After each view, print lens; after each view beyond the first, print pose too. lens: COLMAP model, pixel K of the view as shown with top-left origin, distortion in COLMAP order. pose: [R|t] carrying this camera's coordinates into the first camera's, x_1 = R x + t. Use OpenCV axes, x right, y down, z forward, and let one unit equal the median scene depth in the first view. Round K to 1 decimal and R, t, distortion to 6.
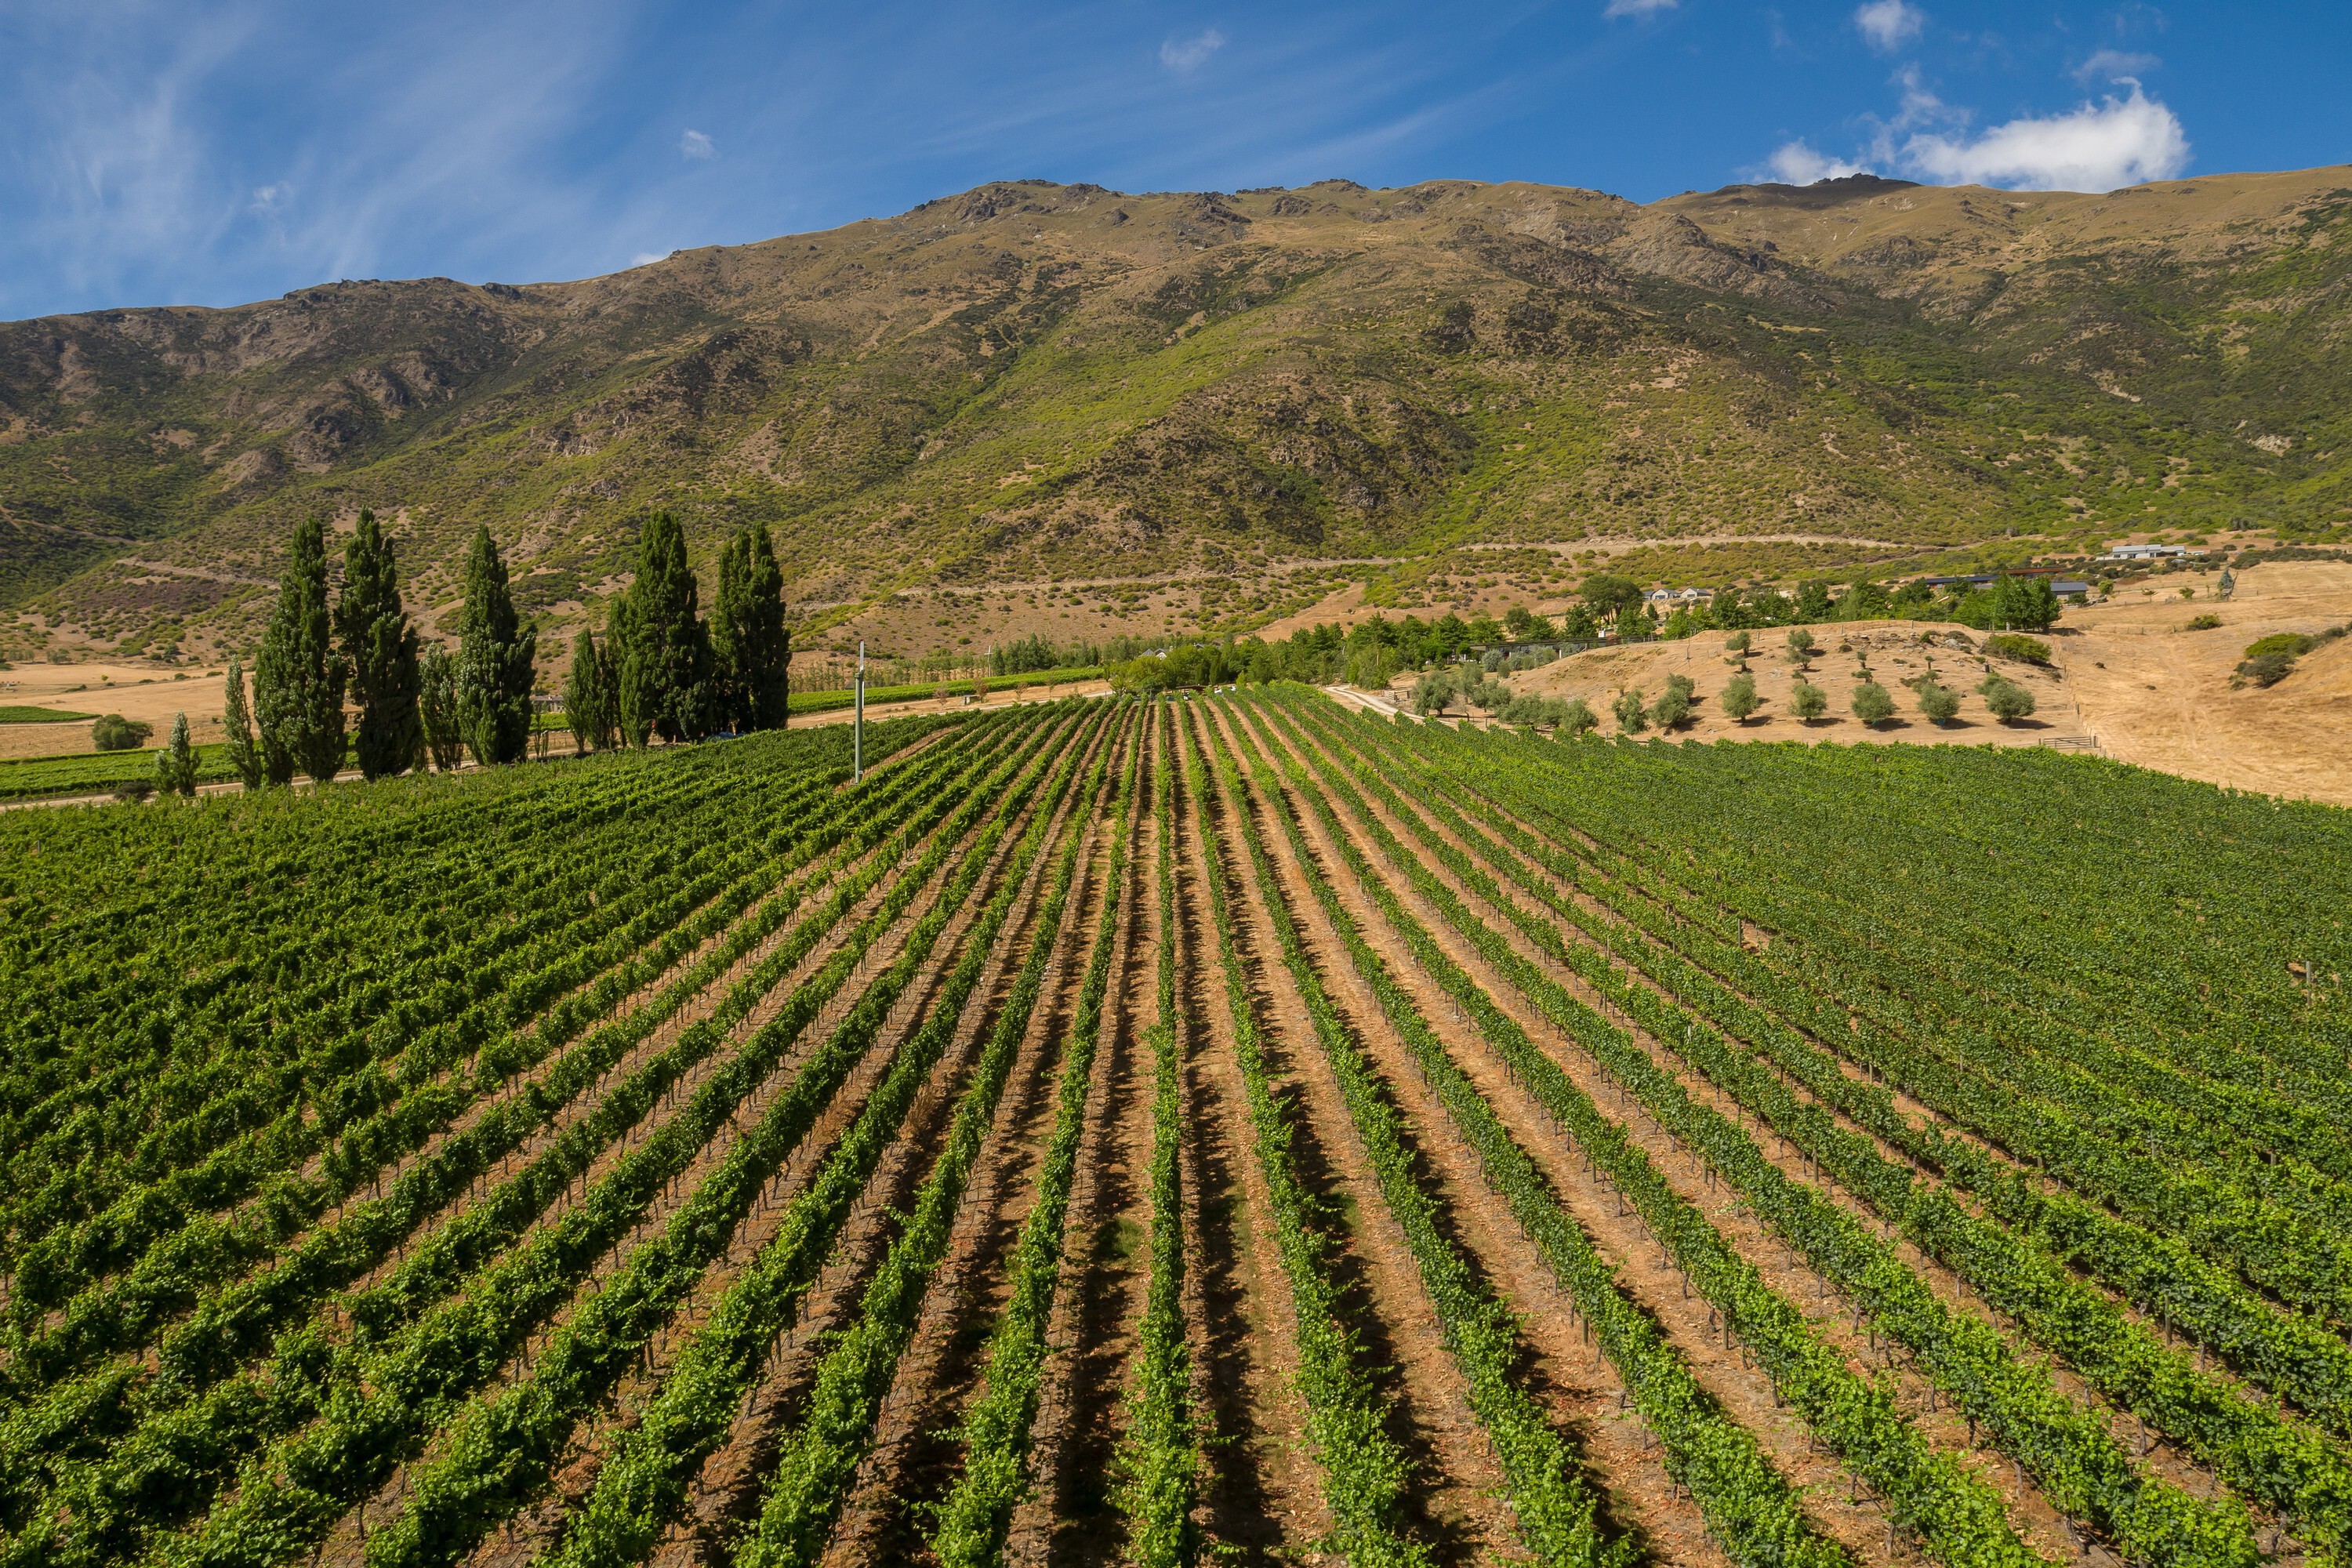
lens RADIAL K [[1578.0, 0, 1176.0], [0, 1578.0, 784.0], [0, 0, 1]] dist [0.007258, -0.002184]
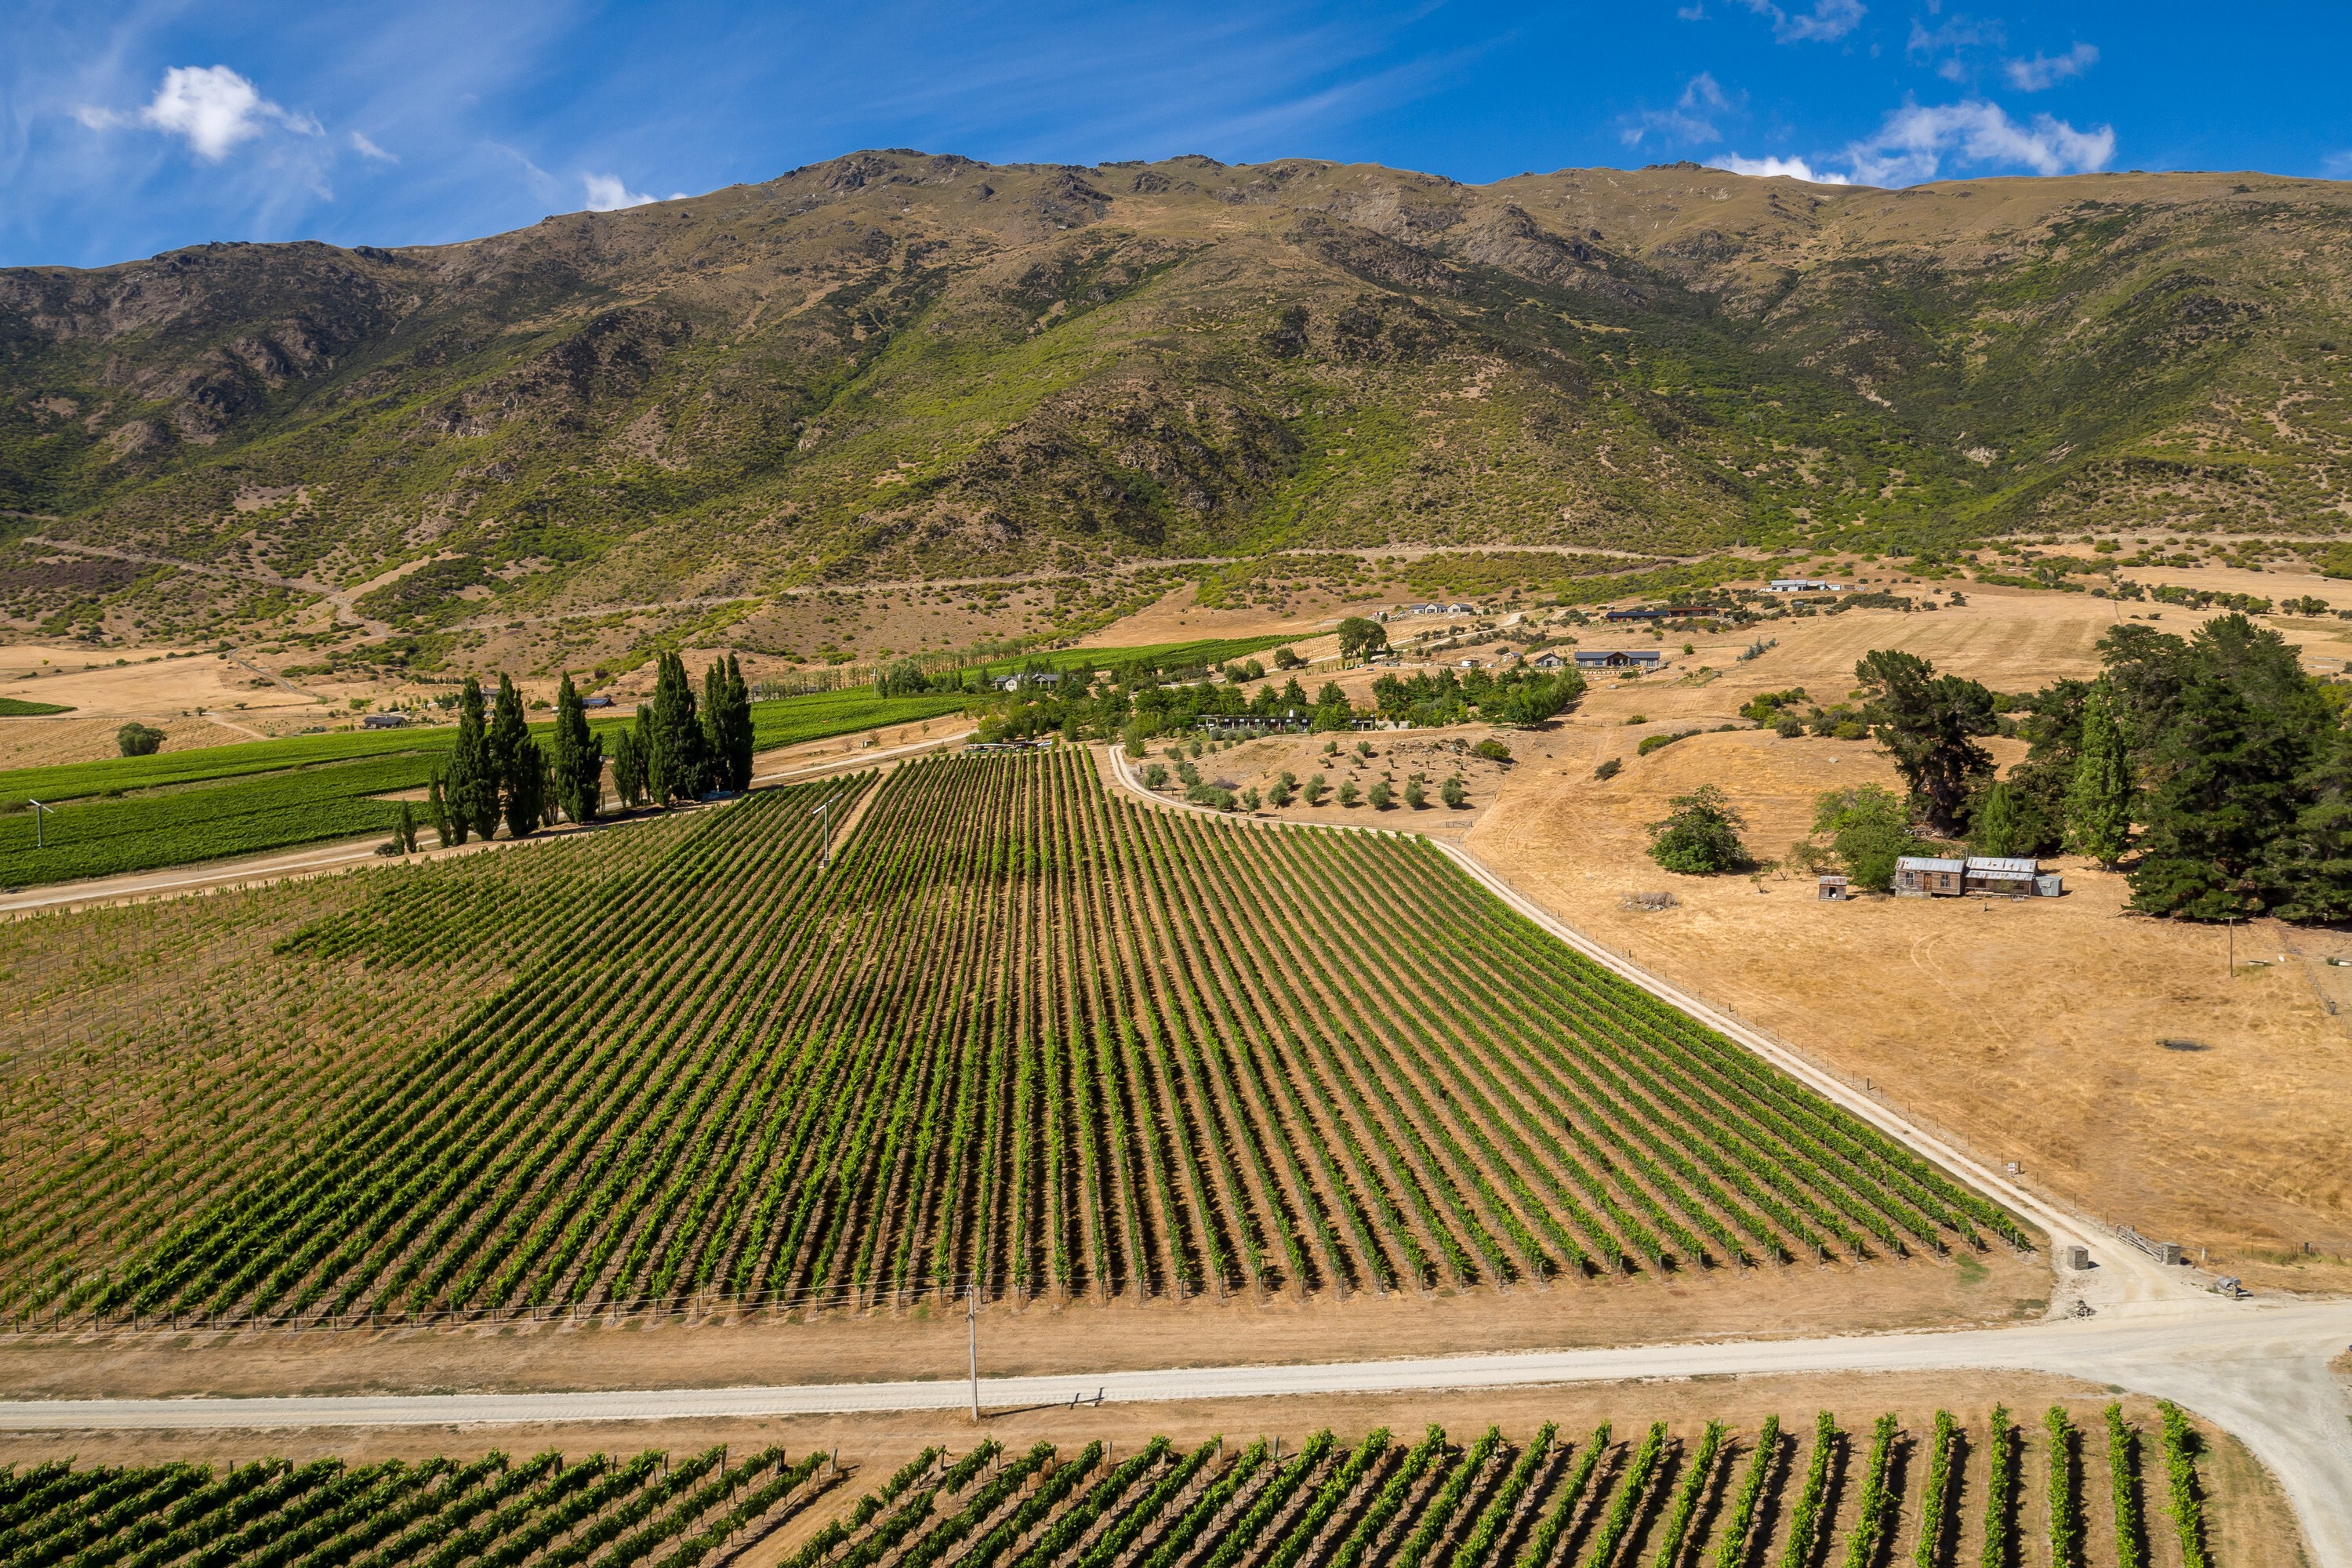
lens RADIAL K [[1749.3, 0, 1176.0], [0, 1749.3, 784.0], [0, 0, 1]] dist [0.009255, -0.002036]
pose [[0.998012, -0.007602, 0.062557, 0.018381], [0.004335, 0.998628, 0.052187, -0.038712], [-0.062868, -0.051812, 0.996676, -0.226503]]
